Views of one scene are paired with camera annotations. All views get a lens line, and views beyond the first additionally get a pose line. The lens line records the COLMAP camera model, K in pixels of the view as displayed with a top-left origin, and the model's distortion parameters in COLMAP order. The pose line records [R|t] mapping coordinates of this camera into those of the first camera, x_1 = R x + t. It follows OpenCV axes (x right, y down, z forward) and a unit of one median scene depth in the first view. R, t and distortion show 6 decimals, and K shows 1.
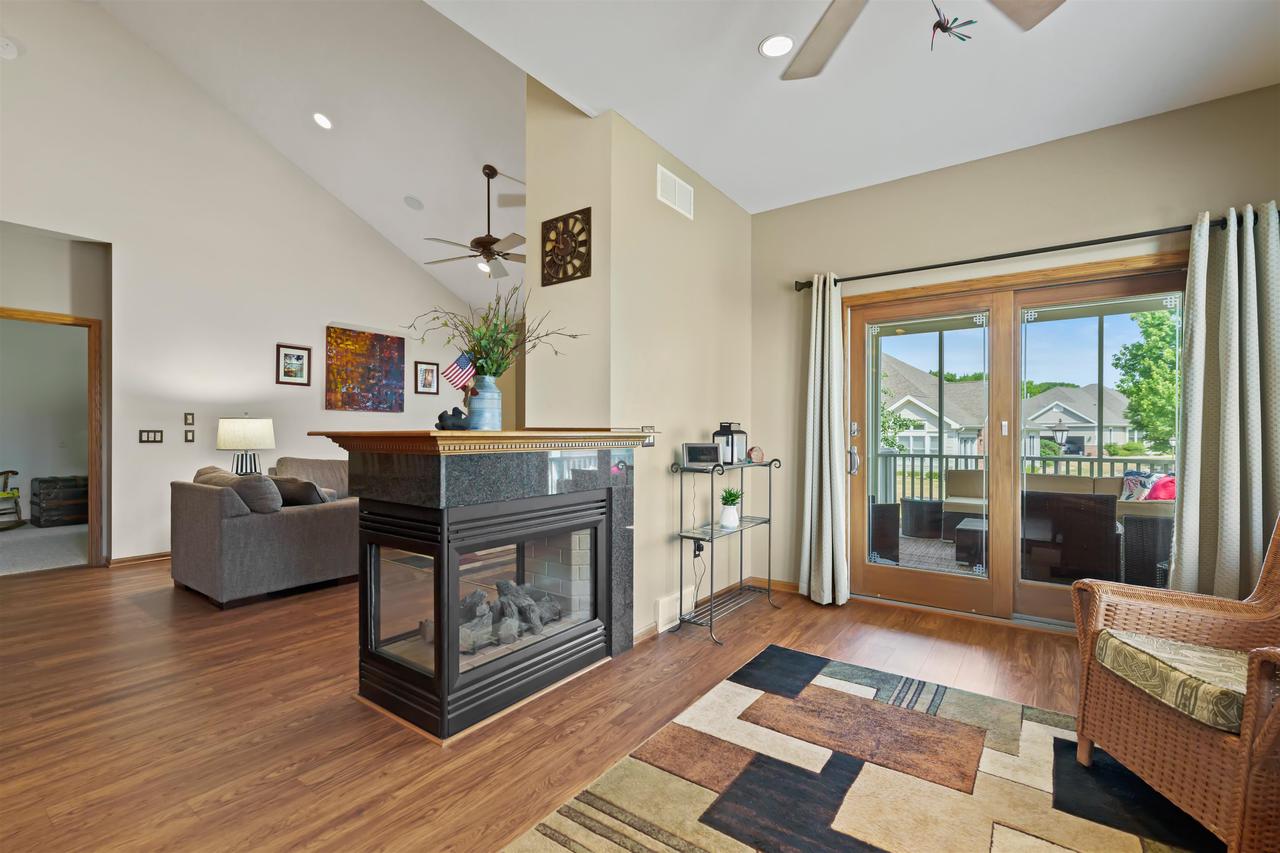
lens RADIAL K [[562.4, 0, 640.0], [0, 562.4, 426.5], [0, 0, 1]] dist [0.001824, 0.000549]
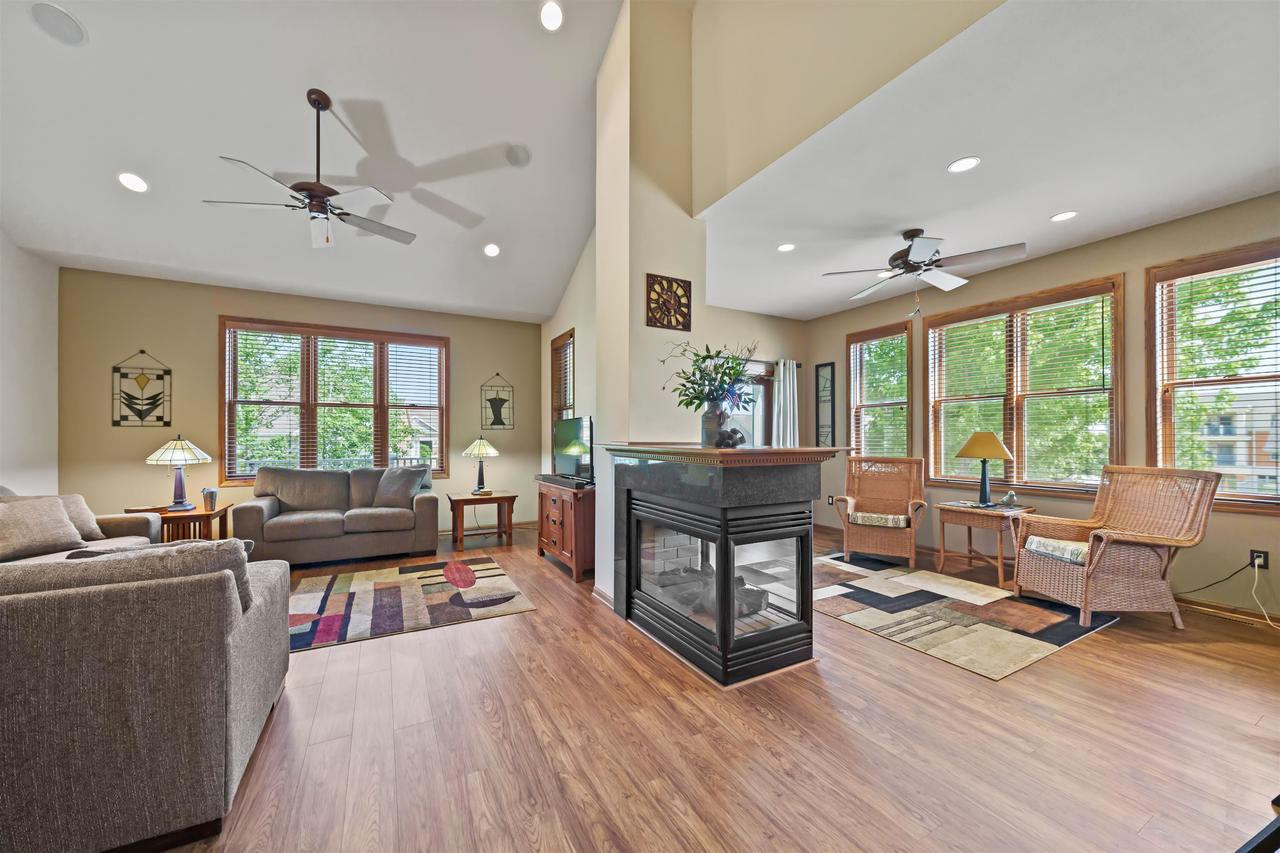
lens RADIAL K [[461.3, 0, 632.5], [0, 461.3, 431.8], [0, 0, 1]] dist [0.001027, 0.000007]
pose [[0.432860, 0.011072, 0.901393, -0.969223], [-0.007750, 0.999933, -0.008561, -0.010600], [-0.901428, -0.003280, 0.432917, 0.534922]]
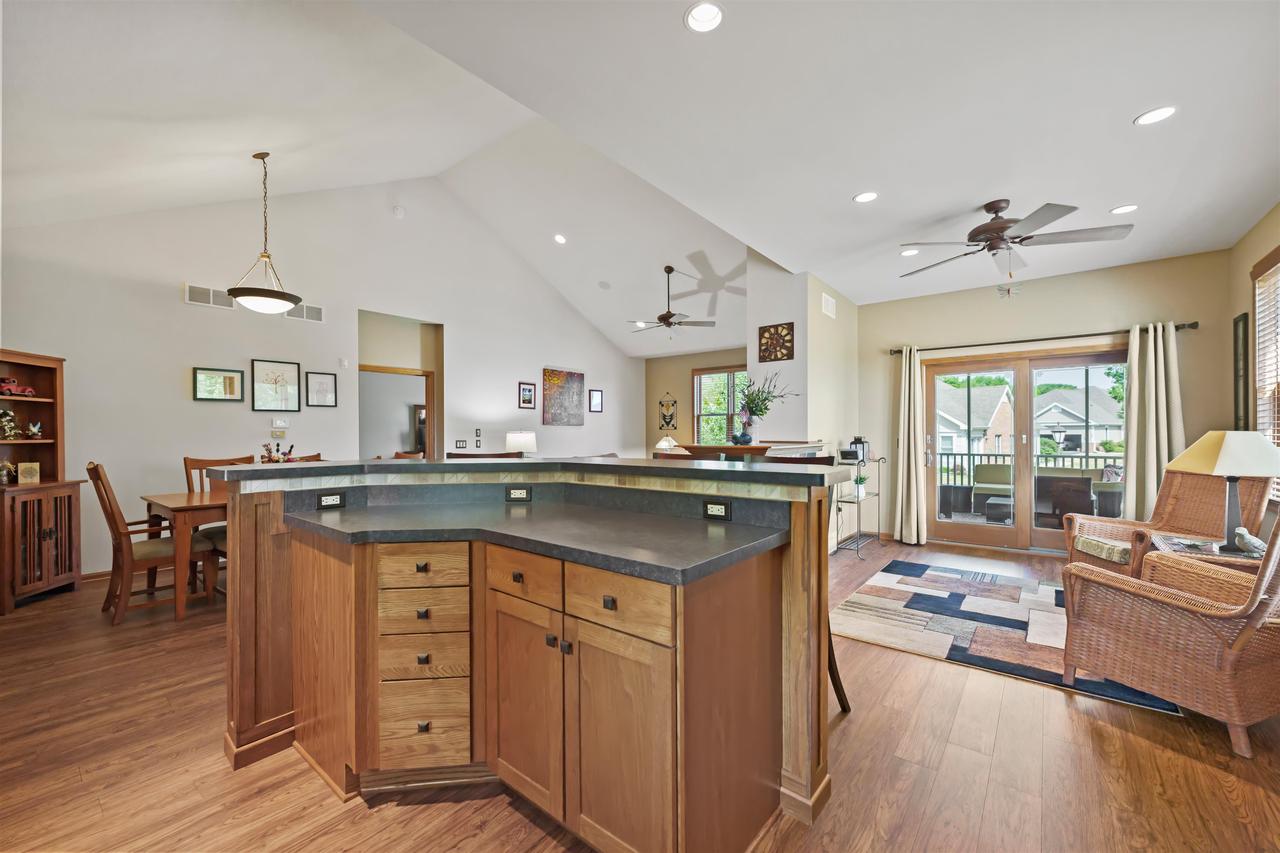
lens RADIAL K [[508.2, 0, 640.0], [0, 508.2, 426.5], [0, 0, 1]] dist [-0.000812, -0.000298]
pose [[0.998815, -0.006577, -0.048231, -0.429704], [0.006501, 0.999977, -0.001718, -0.038768], [0.048241, 0.001402, 0.998835, -0.580714]]
